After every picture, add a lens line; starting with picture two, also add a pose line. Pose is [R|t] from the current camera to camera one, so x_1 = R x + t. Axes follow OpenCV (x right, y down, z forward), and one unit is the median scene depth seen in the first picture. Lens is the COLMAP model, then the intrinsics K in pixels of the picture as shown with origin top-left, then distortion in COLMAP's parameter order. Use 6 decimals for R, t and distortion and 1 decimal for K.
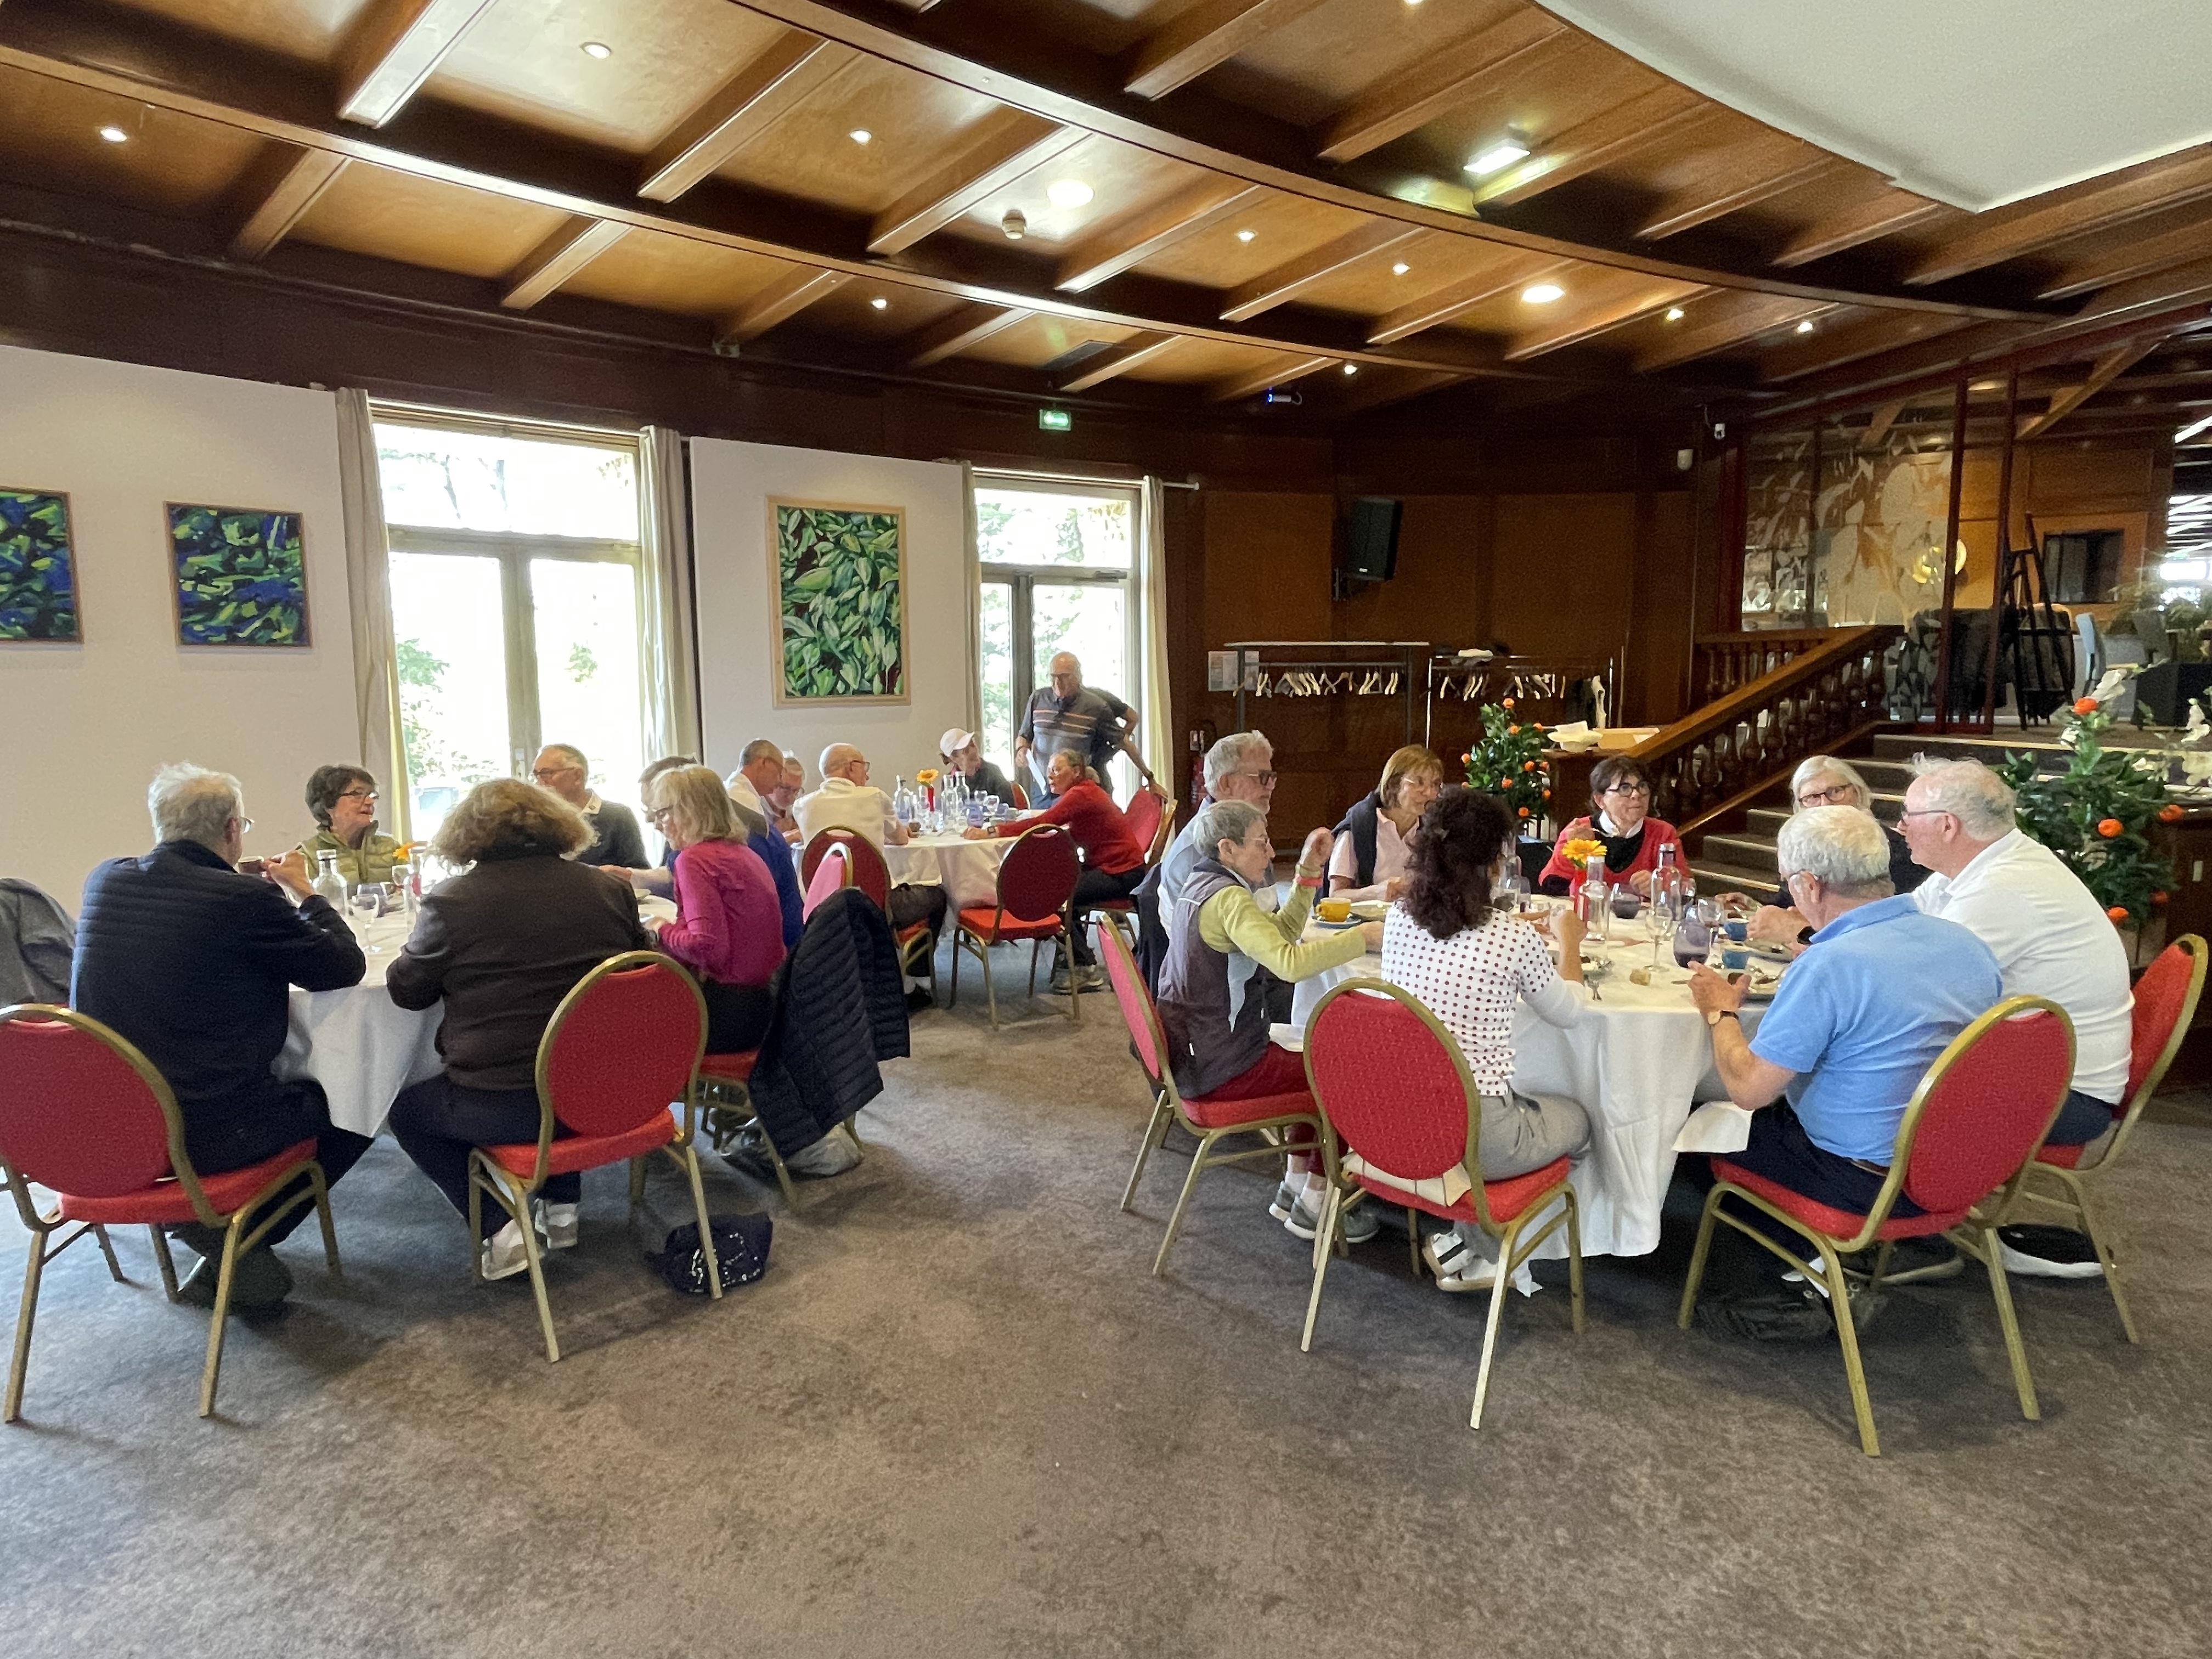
lens RADIAL K [[1244.1, 0, 1106.8], [0, 1244.1, 827.7], [0, 0, 1]] dist [0.001518, -0.000362]
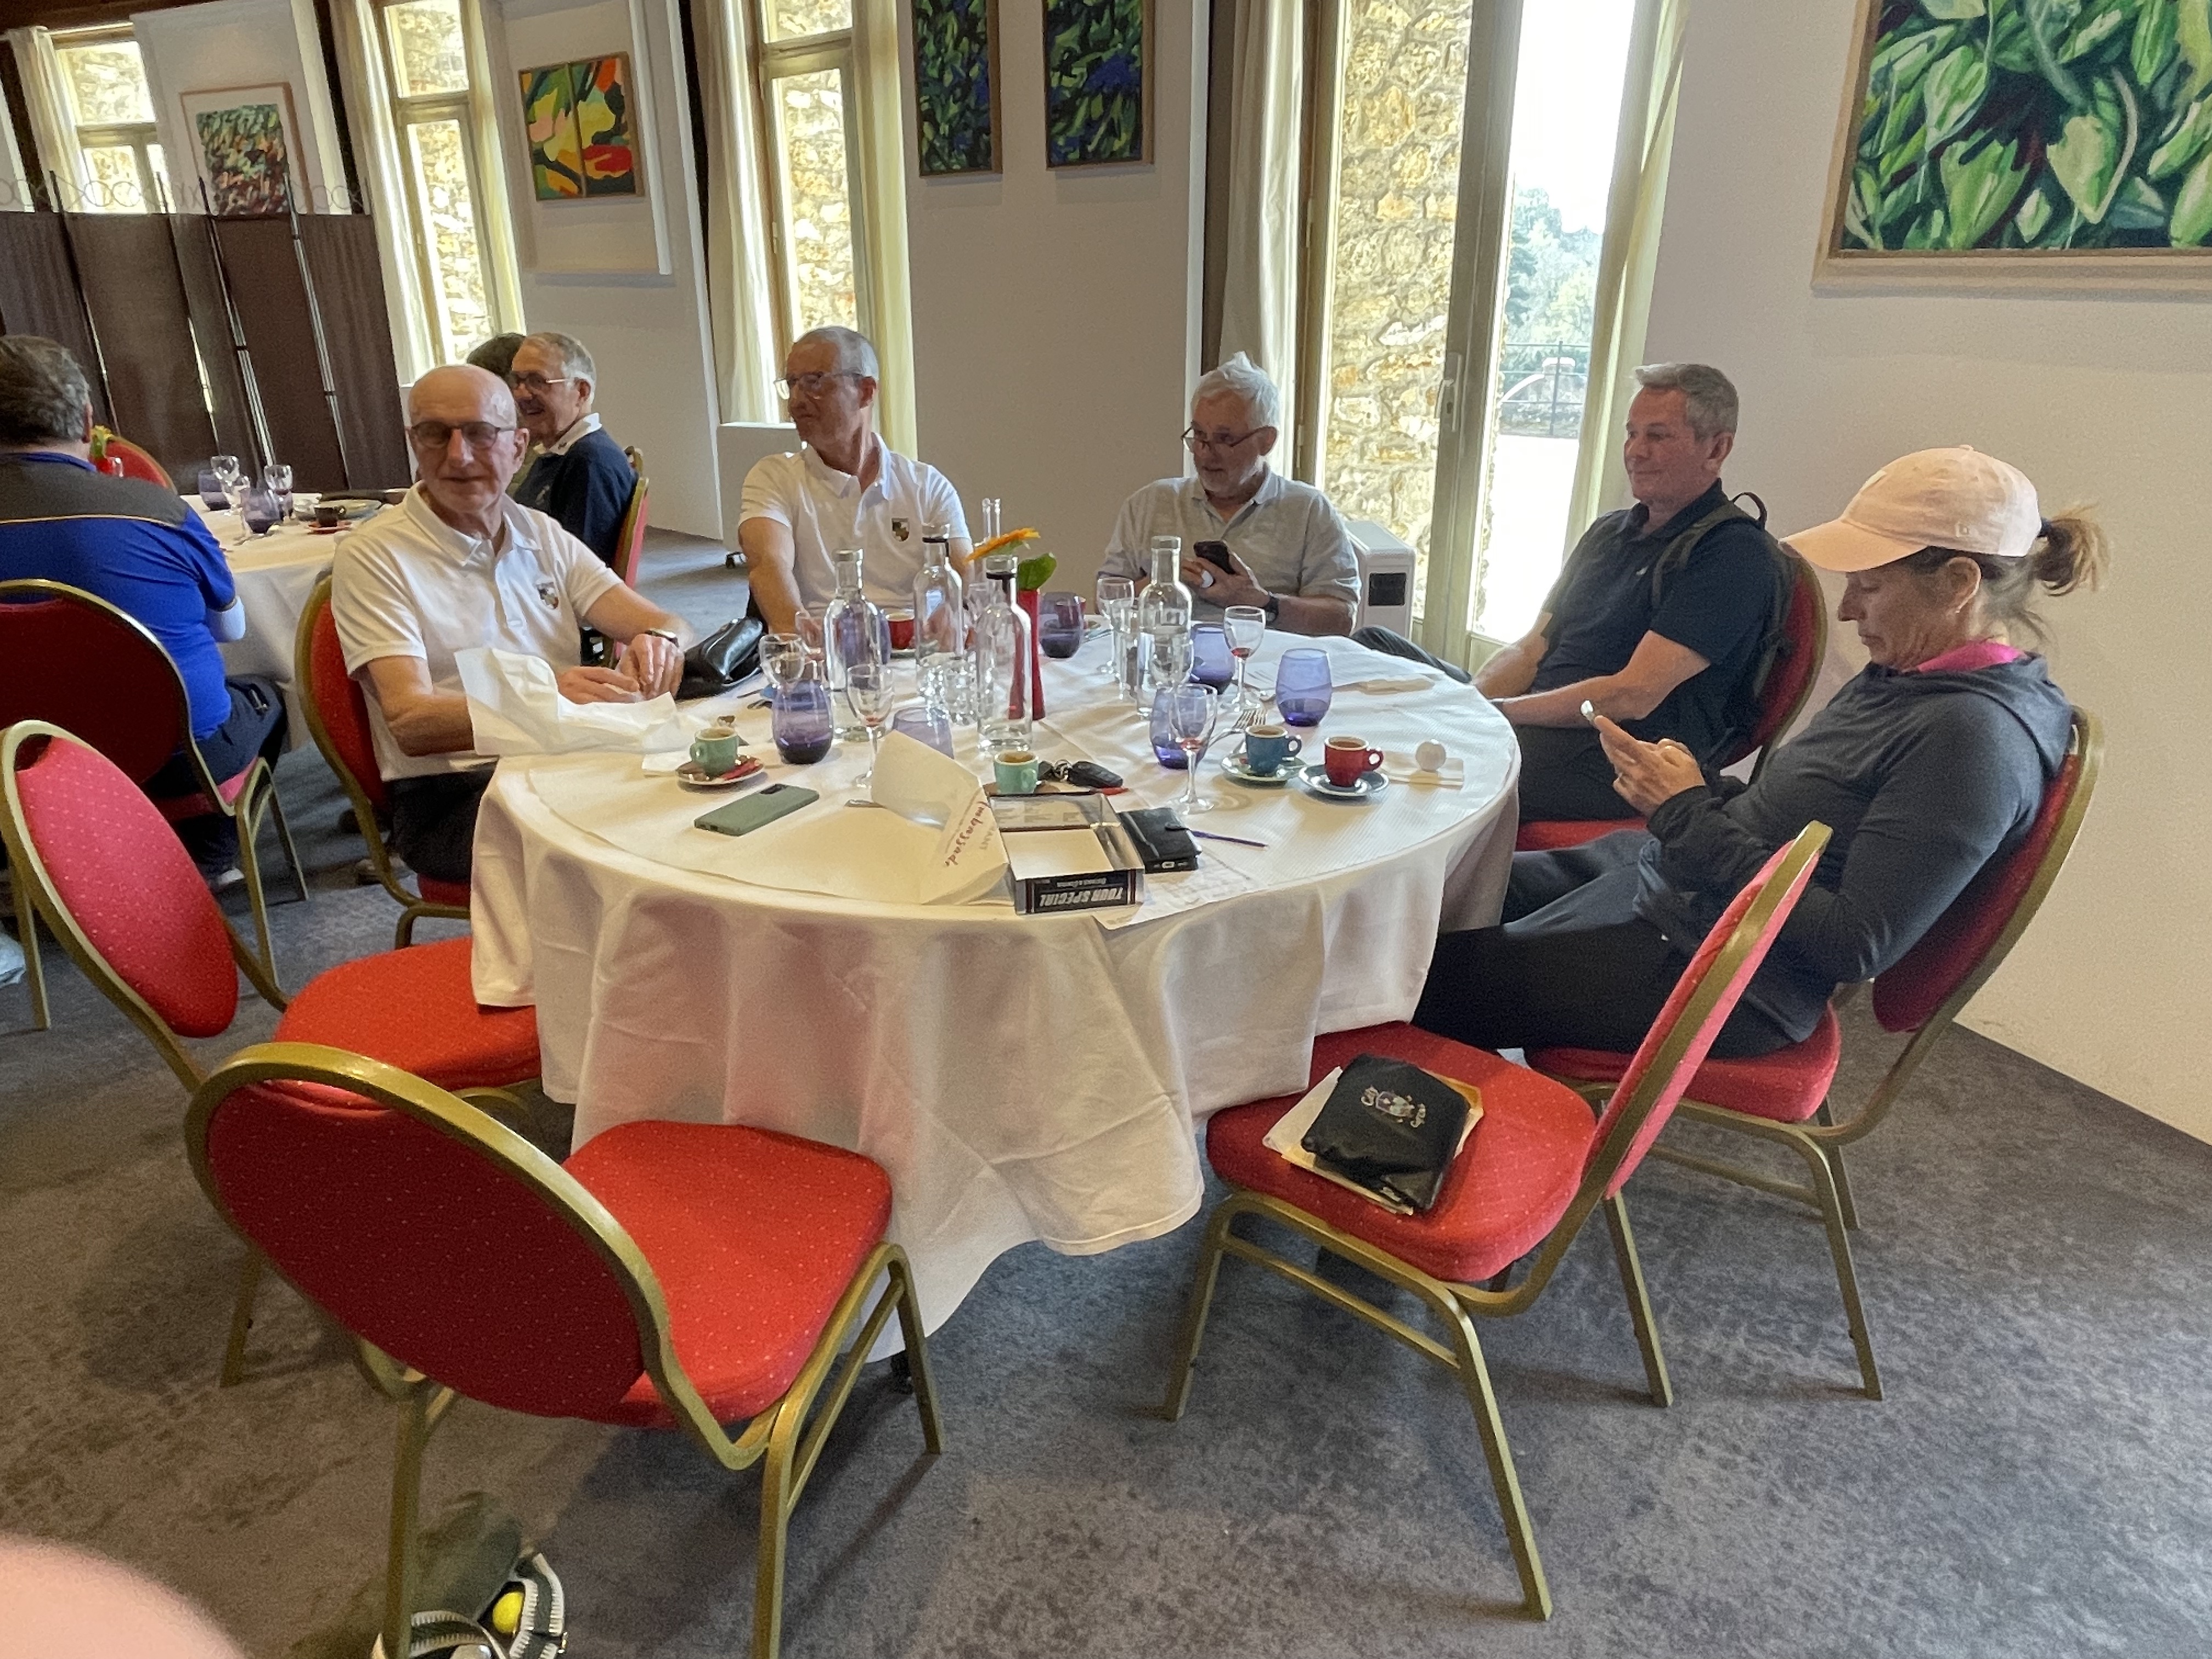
lens RADIAL K [[1437.9, 0, 1107.4], [0, 1437.9, 830.3], [0, 0, 1]] dist [-0.007167, 0.003800]
pose [[-0.163790, 0.375086, -0.912405, 0.192628], [-0.111303, 0.911964, 0.394885, -0.122915], [0.980196, 0.166232, -0.107622, 1.147948]]
